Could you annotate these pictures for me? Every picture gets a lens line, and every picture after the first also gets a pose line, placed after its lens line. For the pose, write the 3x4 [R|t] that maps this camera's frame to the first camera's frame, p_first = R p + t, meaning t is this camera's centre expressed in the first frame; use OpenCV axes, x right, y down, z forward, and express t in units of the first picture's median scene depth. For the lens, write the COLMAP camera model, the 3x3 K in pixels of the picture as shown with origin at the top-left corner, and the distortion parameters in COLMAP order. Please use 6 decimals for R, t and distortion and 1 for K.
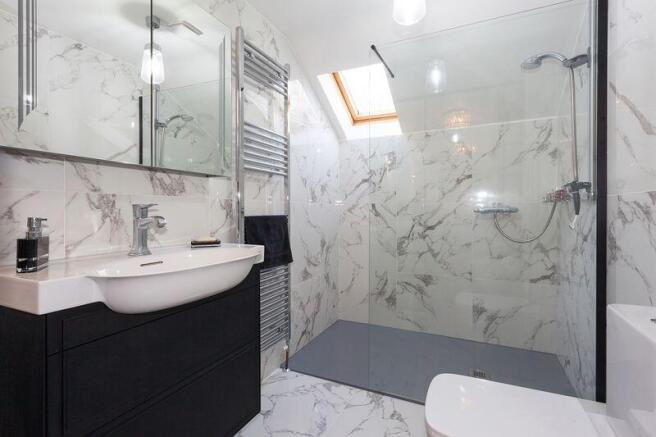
lens RADIAL K [[325.7, 0, 322.7], [0, 325.7, 216.4], [0, 0, 1]] dist [0.001014, 0.000399]
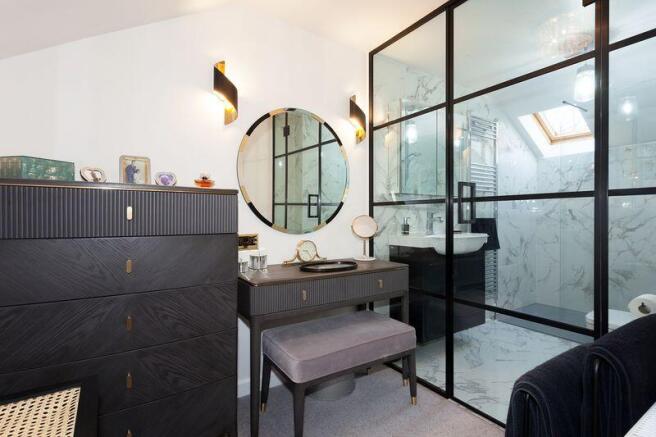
lens RADIAL K [[324.7, 0, 328.0], [0, 324.7, 218.5], [0, 0, 1]] dist [-0.000878, -0.000701]
pose [[0.865659, 0.002351, -0.500629, -0.022186], [-0.007169, 0.999945, -0.007701, 0.012064], [0.500583, 0.010256, 0.865628, -0.551913]]
